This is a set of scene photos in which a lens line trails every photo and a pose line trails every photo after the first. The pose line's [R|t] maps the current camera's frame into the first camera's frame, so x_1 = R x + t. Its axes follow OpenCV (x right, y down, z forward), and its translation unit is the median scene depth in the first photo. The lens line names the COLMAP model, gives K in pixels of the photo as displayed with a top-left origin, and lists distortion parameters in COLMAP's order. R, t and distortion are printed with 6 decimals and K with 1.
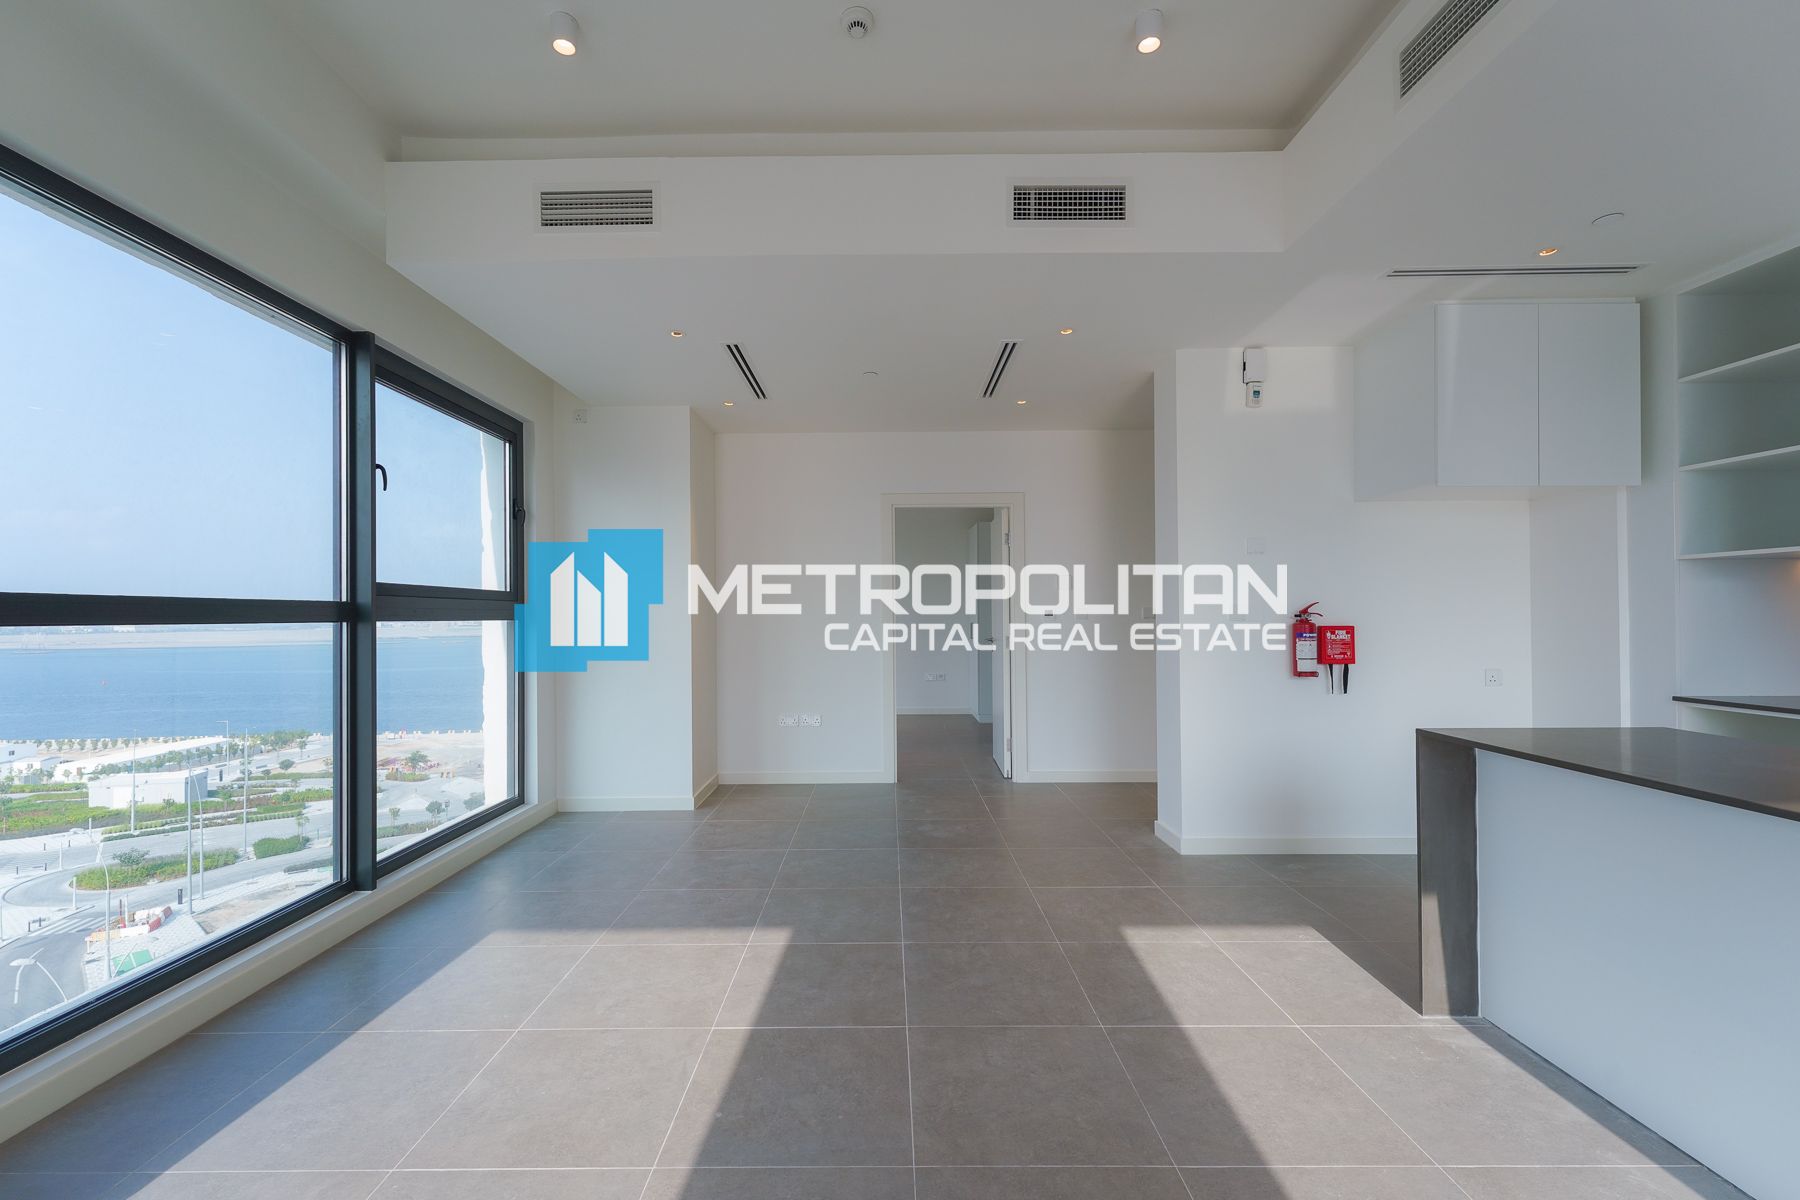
lens RADIAL K [[770.4, 0, 874.4], [0, 770.4, 604.9], [0, 0, 1]] dist [0.010793, -0.000221]
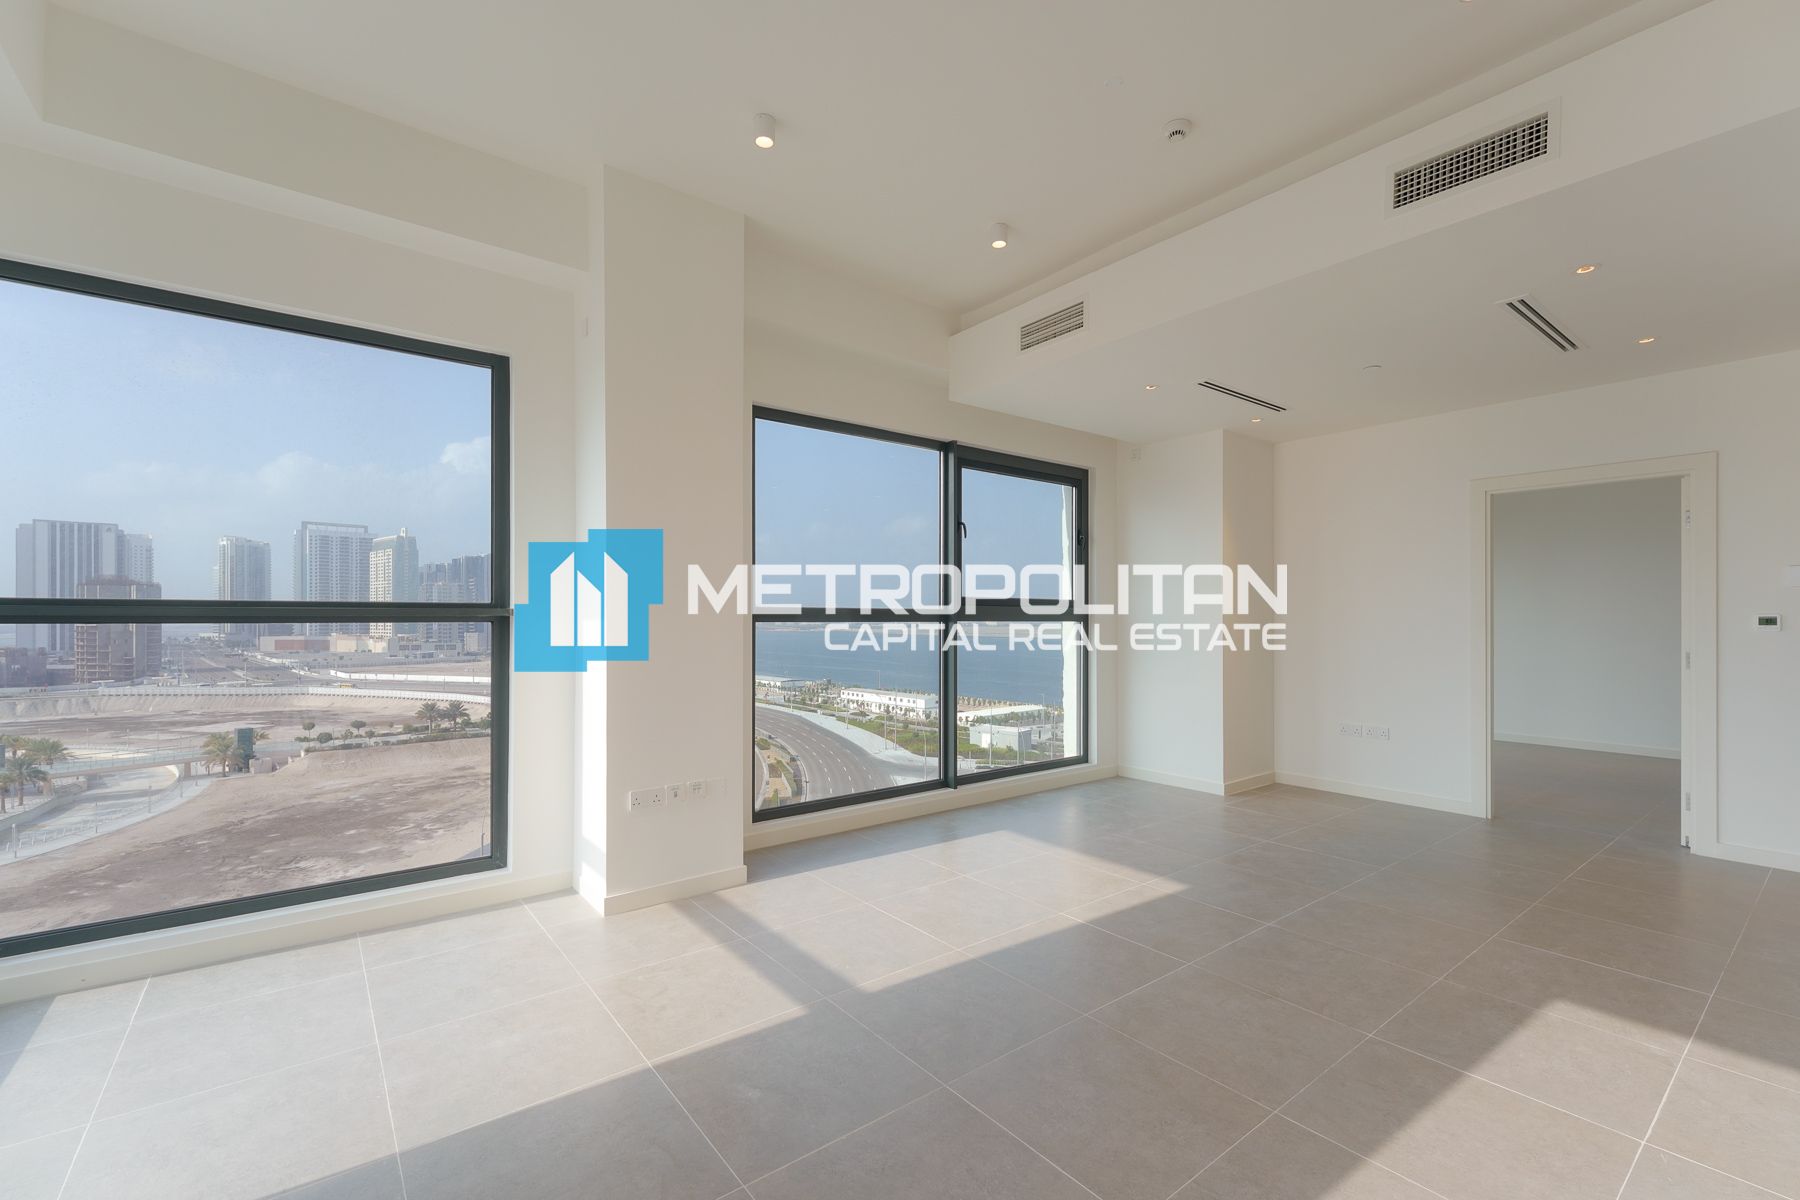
lens RADIAL K [[755.1, 0, 886.3], [0, 755.1, 609.8], [0, 0, 1]] dist [0.004039, -0.000229]
pose [[0.612972, -0.000580, -0.790105, 0.411107], [0.005151, 0.999981, 0.003262, -0.007526], [0.790088, -0.006069, 0.612963, -0.055465]]
